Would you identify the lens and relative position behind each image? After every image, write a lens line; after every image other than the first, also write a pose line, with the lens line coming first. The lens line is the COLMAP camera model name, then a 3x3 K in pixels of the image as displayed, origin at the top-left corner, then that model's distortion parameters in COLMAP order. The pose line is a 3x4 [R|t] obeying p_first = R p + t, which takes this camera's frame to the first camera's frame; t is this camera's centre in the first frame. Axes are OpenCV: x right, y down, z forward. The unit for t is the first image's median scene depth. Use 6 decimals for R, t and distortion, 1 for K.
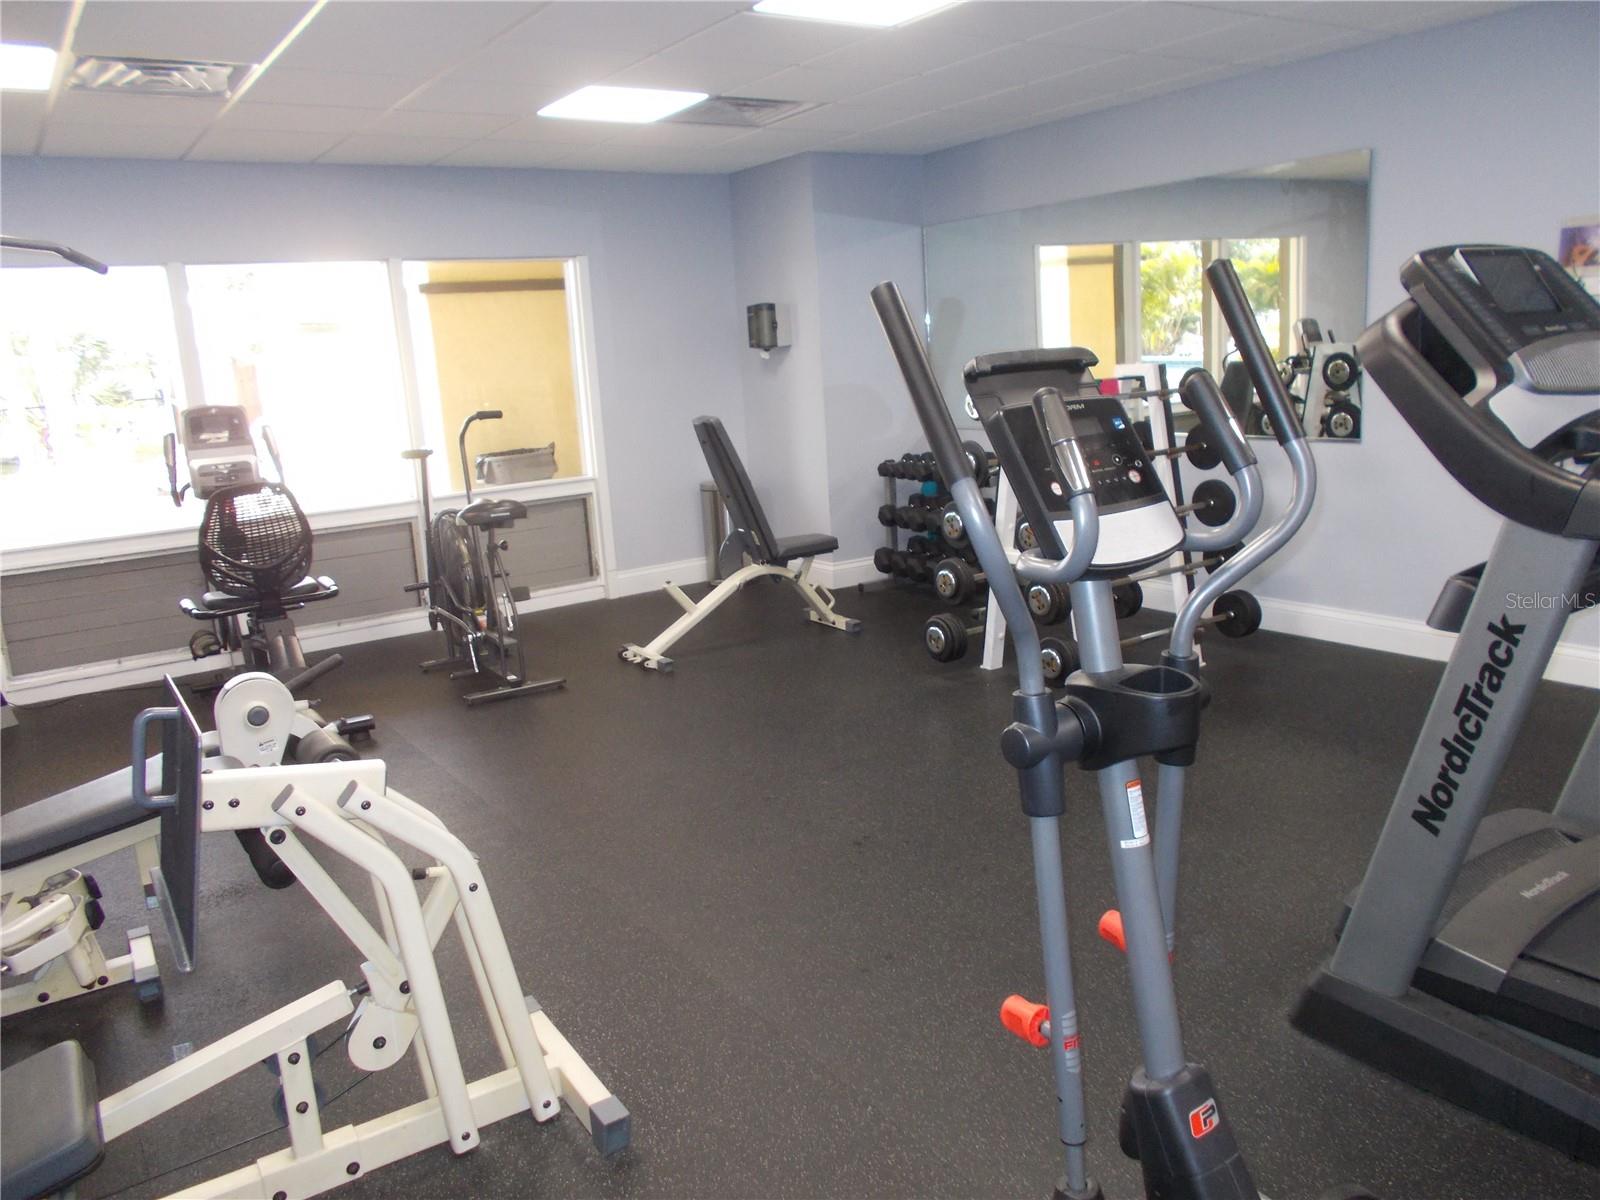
lens RADIAL K [[1238.0, 0, 800.0], [0, 1238.0, 600.0], [0, 0, 1]] dist [0.036196, -0.006232]
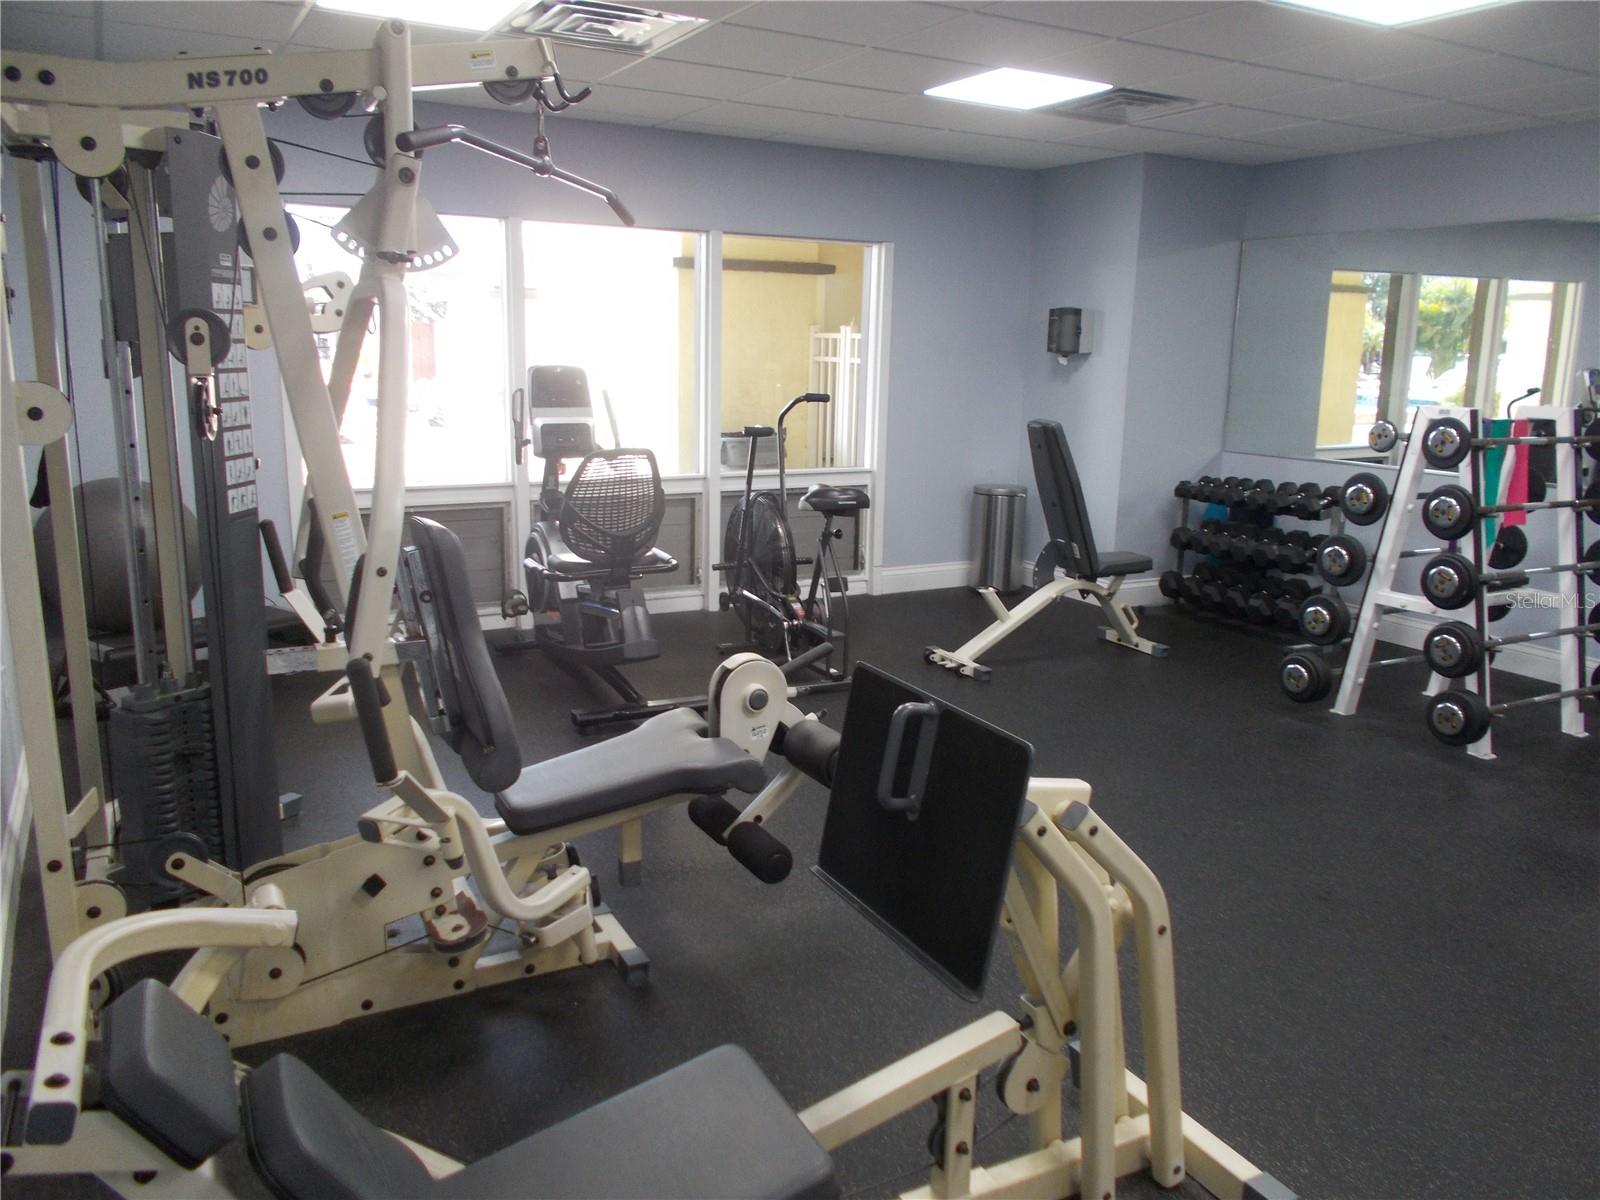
lens RADIAL K [[1229.8, 0, 800.0], [0, 1229.8, 600.0], [0, 0, 1]] dist [-0.000326, 0.113251]
pose [[0.994004, 0.099672, -0.044951, -0.201546], [-0.099586, 0.995020, 0.004143, 0.005808], [0.045140, 0.000358, 0.998981, 0.036424]]
